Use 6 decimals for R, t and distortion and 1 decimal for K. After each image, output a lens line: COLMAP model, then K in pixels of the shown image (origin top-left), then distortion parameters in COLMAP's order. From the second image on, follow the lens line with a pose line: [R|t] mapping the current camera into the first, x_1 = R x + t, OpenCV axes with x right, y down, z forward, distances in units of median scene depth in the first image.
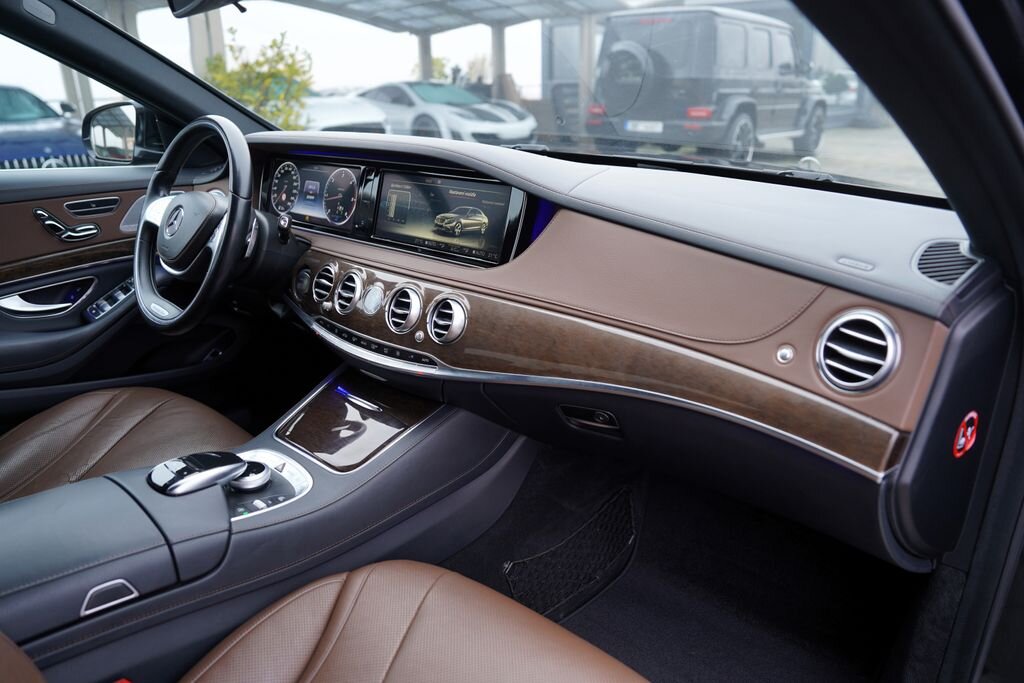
lens RADIAL K [[701.6, 0, 501.0], [0, 701.6, 326.3], [0, 0, 1]] dist [-0.092877, 0.055325]
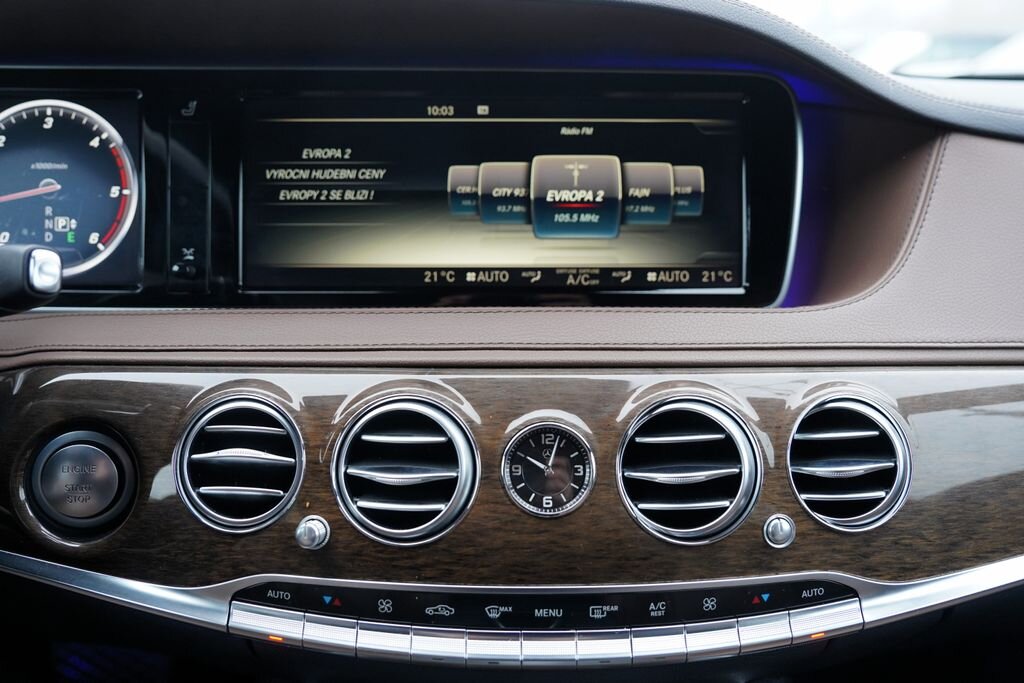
lens RADIAL K [[895.0, 0, 514.6], [0, 895.0, 320.7], [0, 0, 1]] dist [-0.044568, 0.096418]
pose [[0.733677, -0.168484, 0.658278, -0.055578], [0.211858, 0.977200, 0.013988, -0.013675], [-0.645627, 0.129199, 0.752645, 0.087943]]
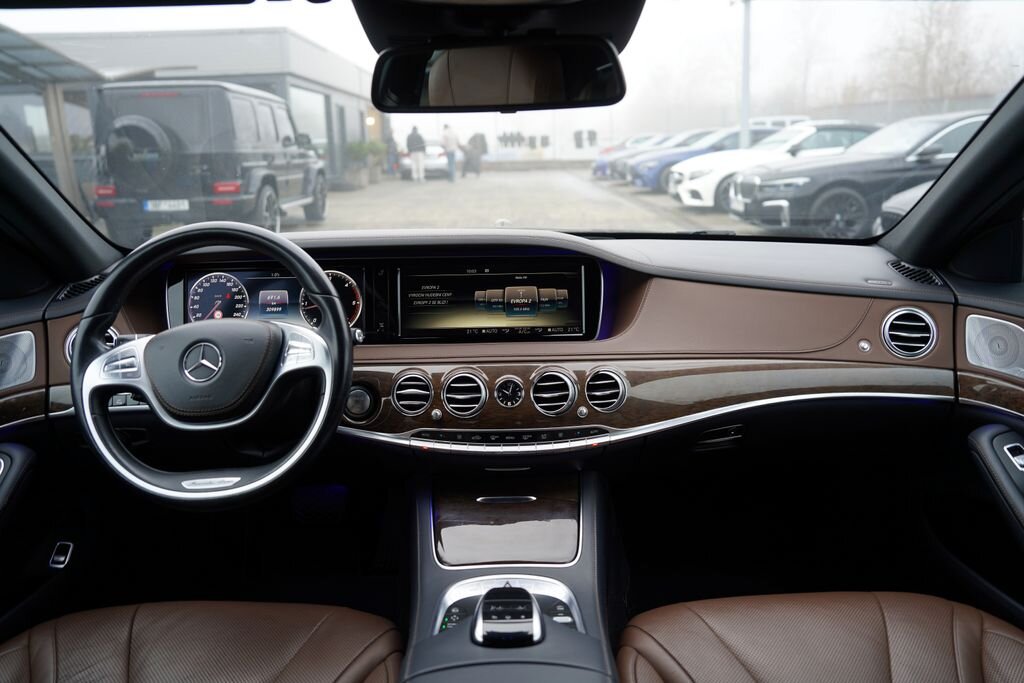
lens RADIAL K [[706.2, 0, 512.0], [0, 706.2, 341.5], [0, 0, 1]] dist [-0.104592, 0.073049]
pose [[0.732338, -0.180898, 0.656474, -0.103230], [0.229362, 0.973263, 0.012324, -0.014989], [-0.641151, 0.141545, 0.754248, 0.028969]]
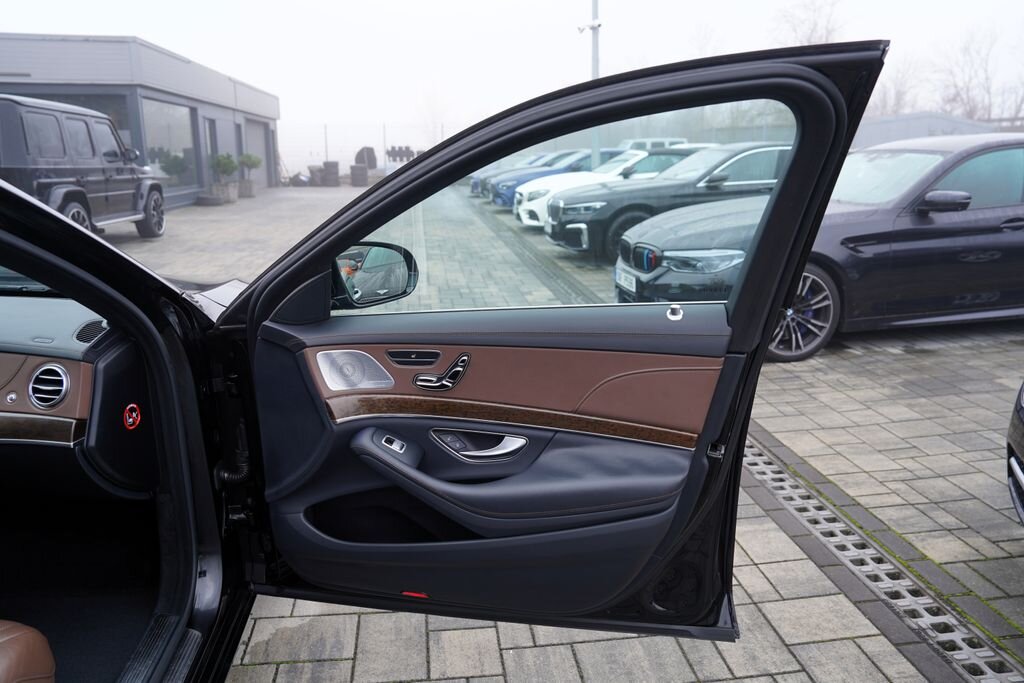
lens RADIAL K [[702.5, 0, 512.0], [0, 702.5, 341.5], [0, 0, 1]] dist [-0.092693, 0.064864]
pose [[0.649173, -0.172523, 0.740817, -0.001802], [0.233026, 0.972217, 0.022213, 0.013968], [-0.724067, 0.158210, 0.671340, -0.096968]]
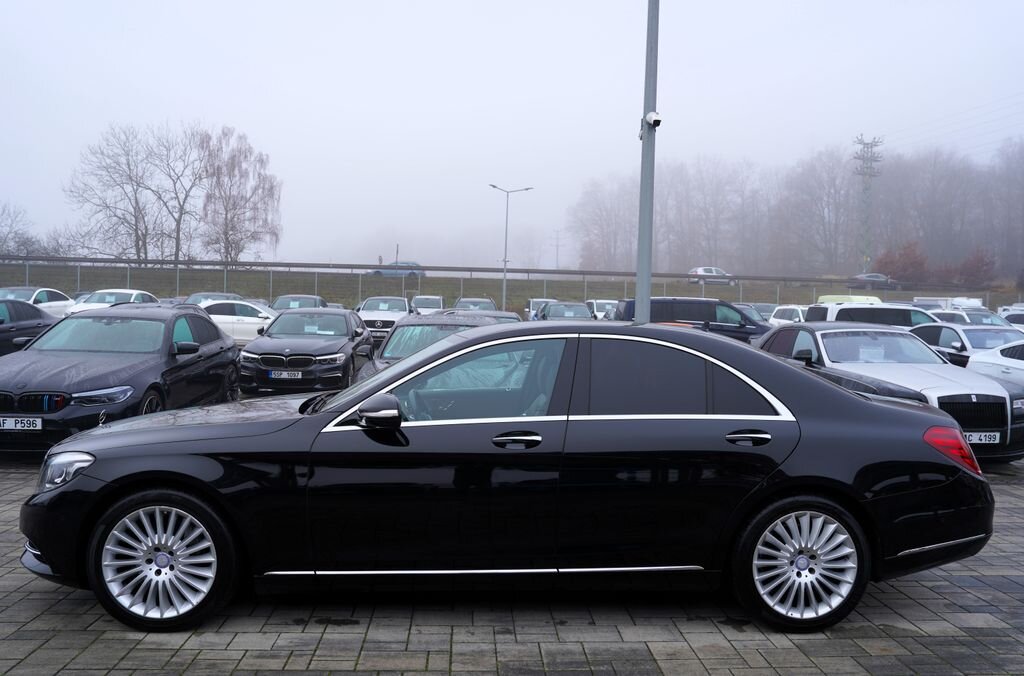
lens RADIAL K [[784.2, 0, 512.0], [0, 784.2, 338.0], [0, 0, 1]] dist [-0.093450, 0.098830]
pose [[-0.709664, -0.017025, 0.704335, -0.466958], [0.223070, 0.942847, 0.247548, -0.187644], [-0.668294, 0.332791, -0.665306, 0.429522]]
